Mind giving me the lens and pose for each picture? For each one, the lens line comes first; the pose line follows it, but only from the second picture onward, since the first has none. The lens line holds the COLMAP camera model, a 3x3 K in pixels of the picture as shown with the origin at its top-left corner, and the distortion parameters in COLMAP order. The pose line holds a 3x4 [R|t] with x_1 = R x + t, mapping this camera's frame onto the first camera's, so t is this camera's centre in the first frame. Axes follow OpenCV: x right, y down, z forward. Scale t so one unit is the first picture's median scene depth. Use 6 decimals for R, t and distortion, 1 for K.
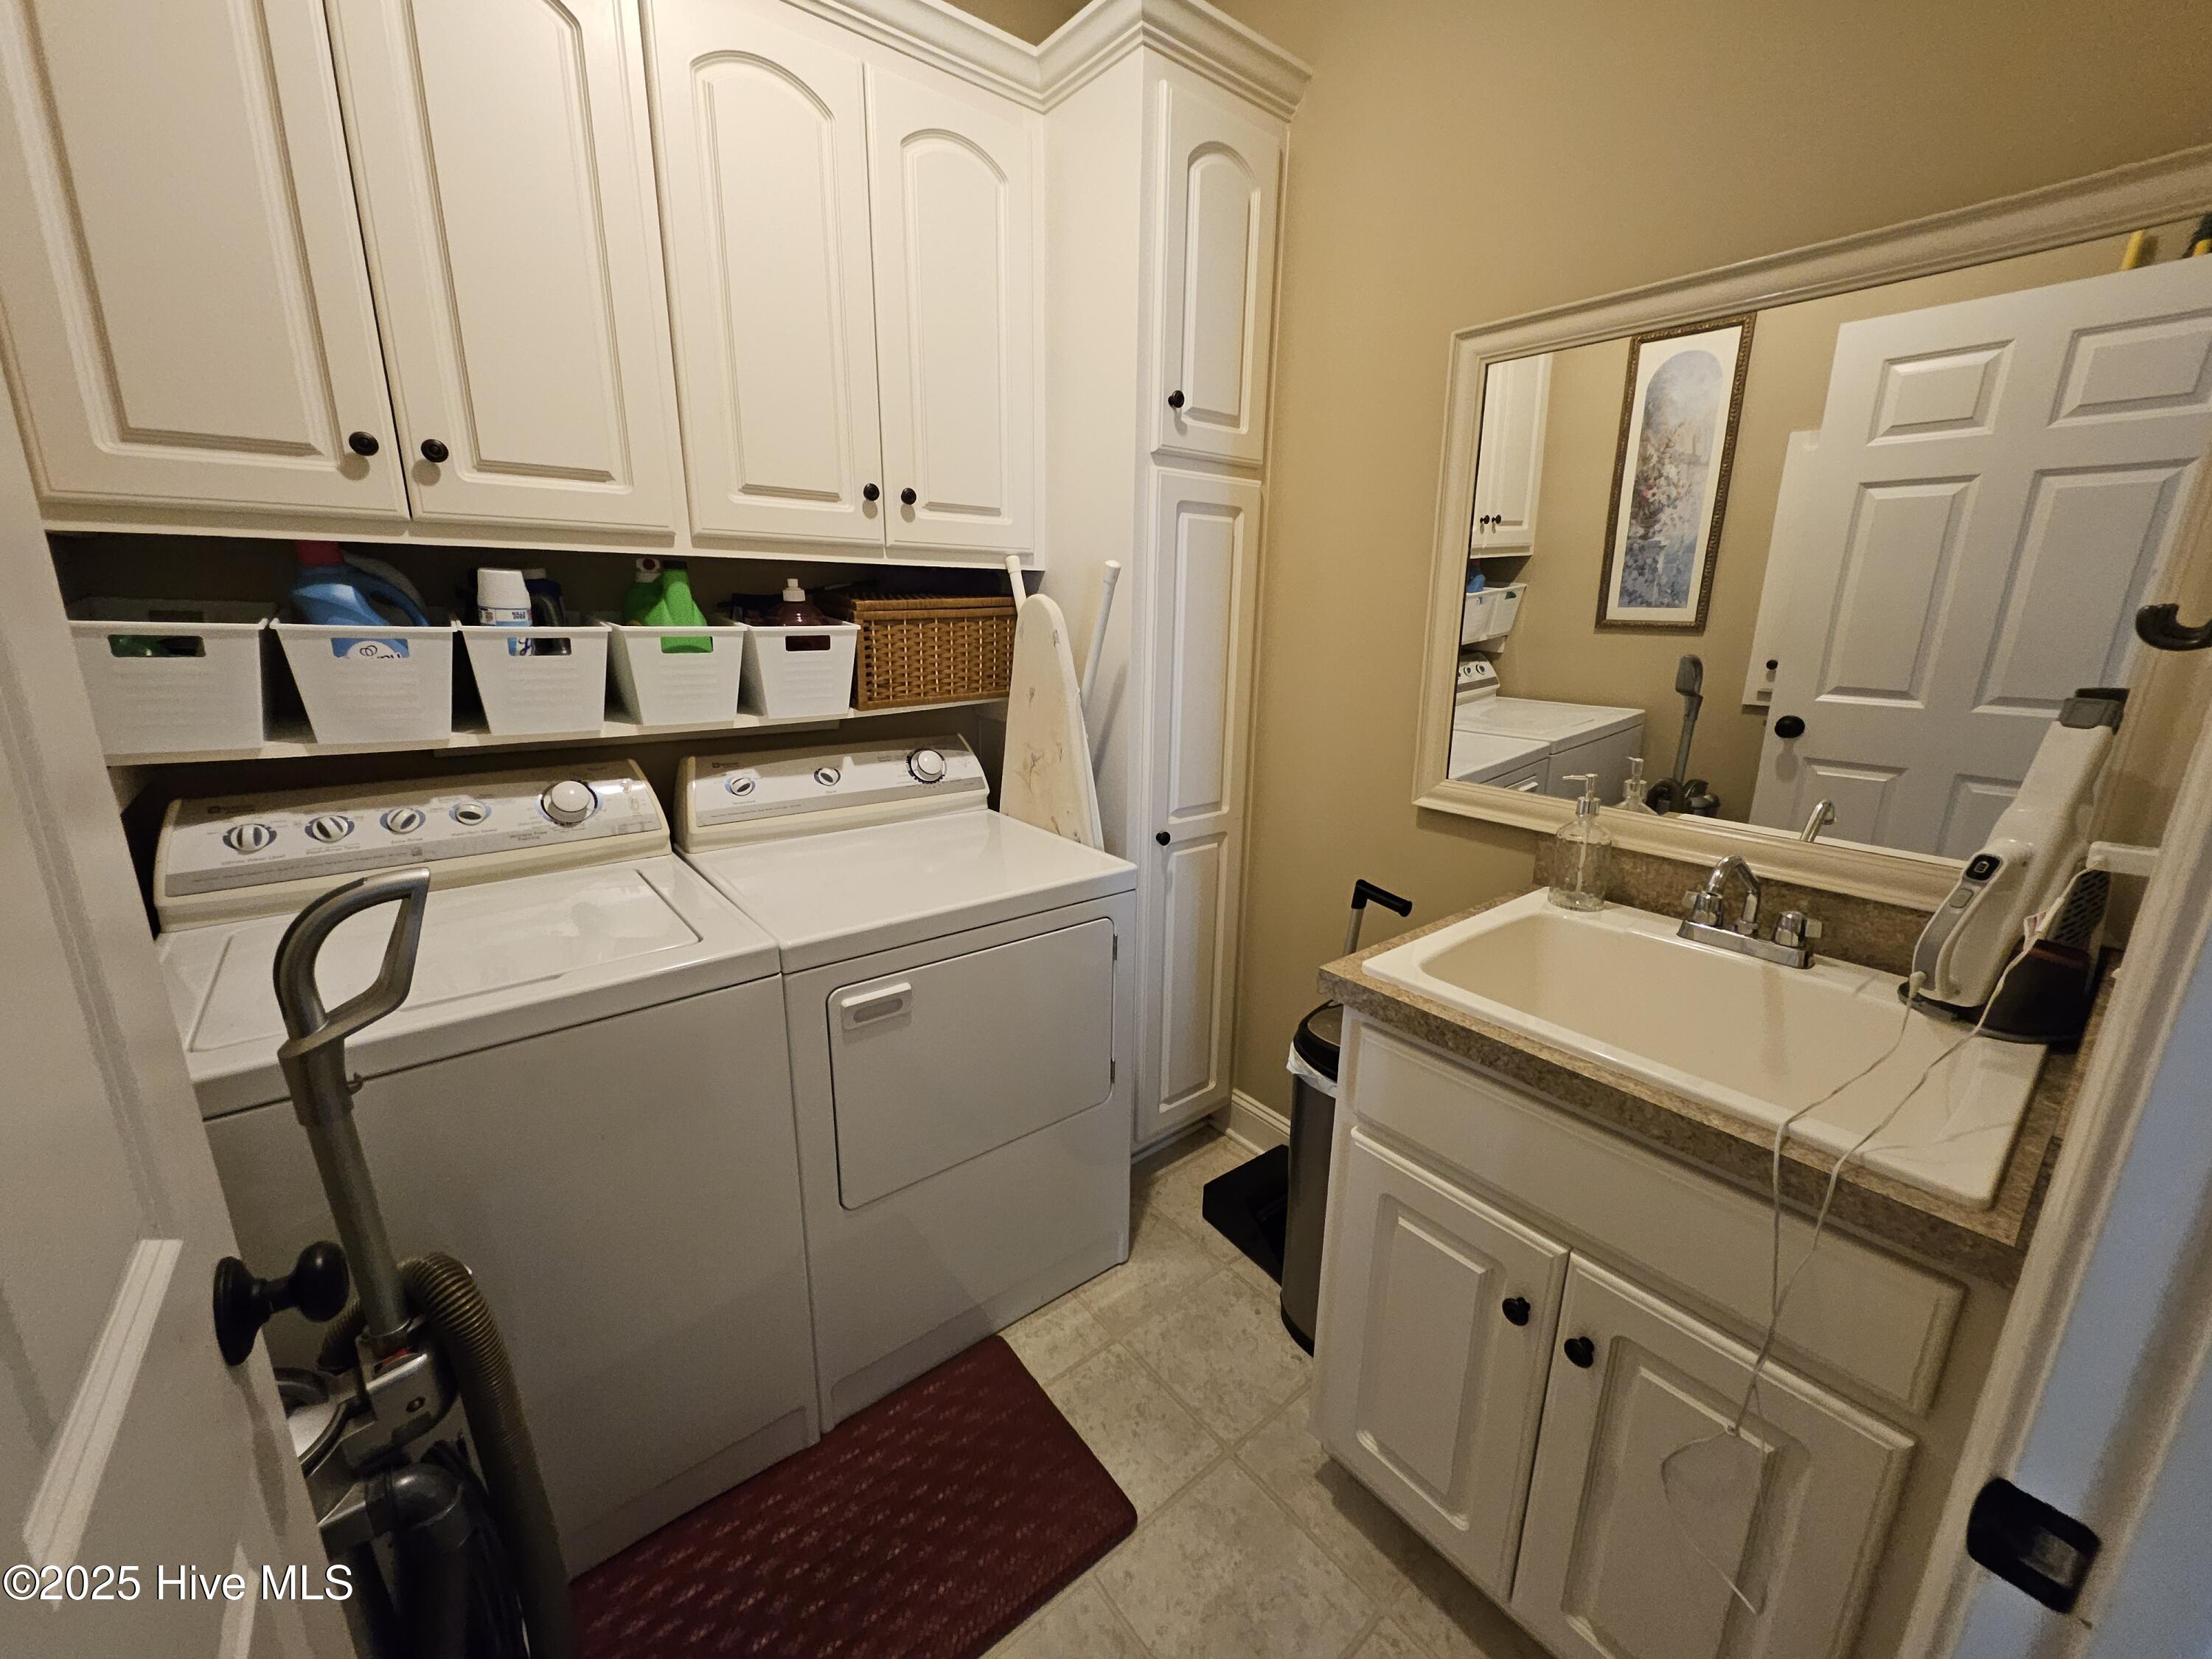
lens RADIAL K [[861.9, 0, 1107.7], [0, 861.9, 812.7], [0, 0, 1]] dist [0.010534, -0.003828]
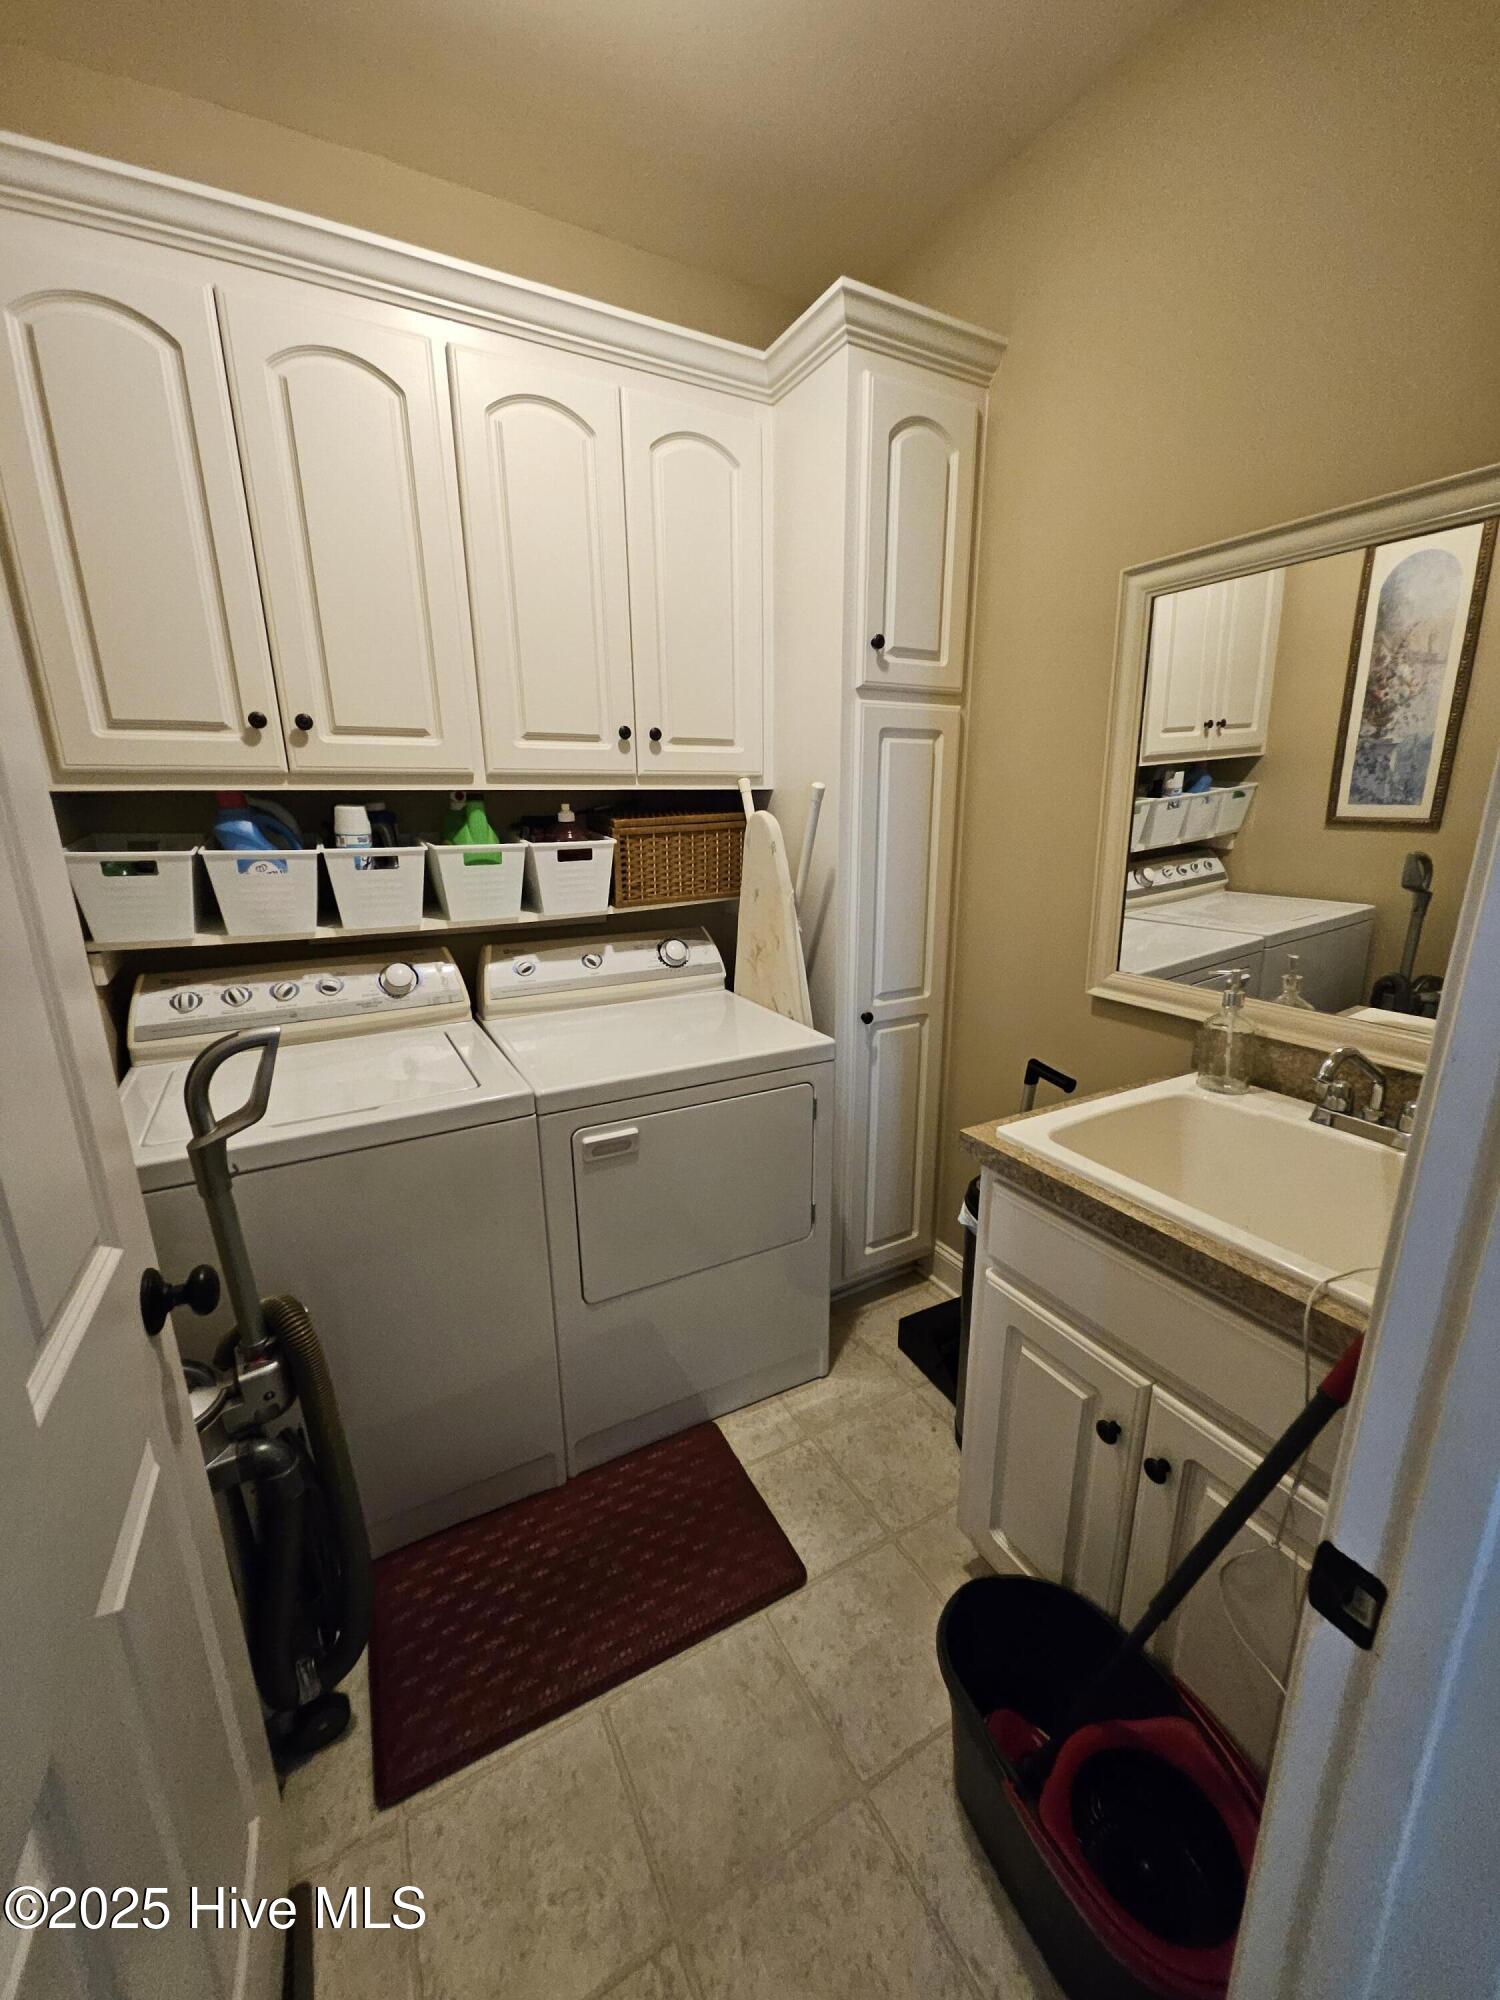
lens RADIAL K [[779.3, 0, 750.0], [0, 779.3, 1000.0], [0, 0, 1]] dist [0.010534, -0.003828]
pose [[0.984283, 0.020915, -0.175357, 0.116433], [-0.019294, 0.999754, 0.010943, -0.004413], [0.175543, -0.007388, 0.984444, -0.078689]]
